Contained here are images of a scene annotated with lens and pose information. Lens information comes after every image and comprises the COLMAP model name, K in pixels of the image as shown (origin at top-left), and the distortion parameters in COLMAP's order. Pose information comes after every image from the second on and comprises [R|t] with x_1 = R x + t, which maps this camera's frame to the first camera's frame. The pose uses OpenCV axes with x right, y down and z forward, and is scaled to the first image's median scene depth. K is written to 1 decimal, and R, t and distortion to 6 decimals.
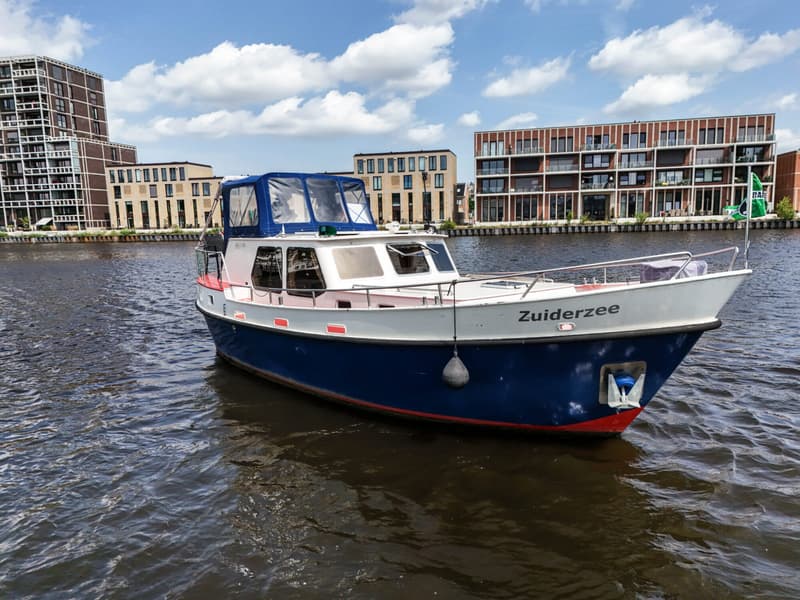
lens RADIAL K [[618.6, 0, 393.7], [0, 618.6, 299.3], [0, 0, 1]] dist [0.122809, -0.102709]
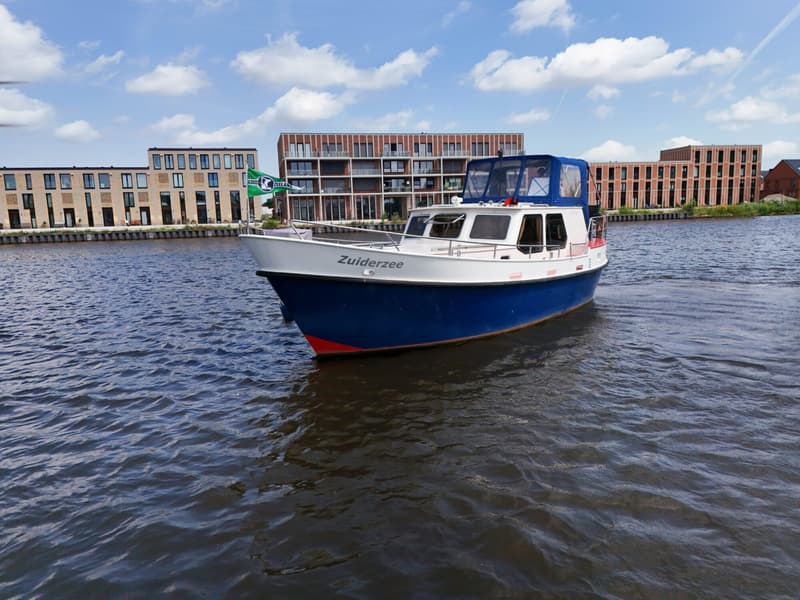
lens RADIAL K [[618.6, 0, 393.7], [0, 618.6, 299.3], [0, 0, 1]] dist [0.122809, -0.102709]
pose [[0.900351, -0.062560, 0.430645, -0.139758], [0.064887, 0.997849, 0.009299, 0.003176], [-0.430300, 0.019571, 0.902474, 0.012005]]
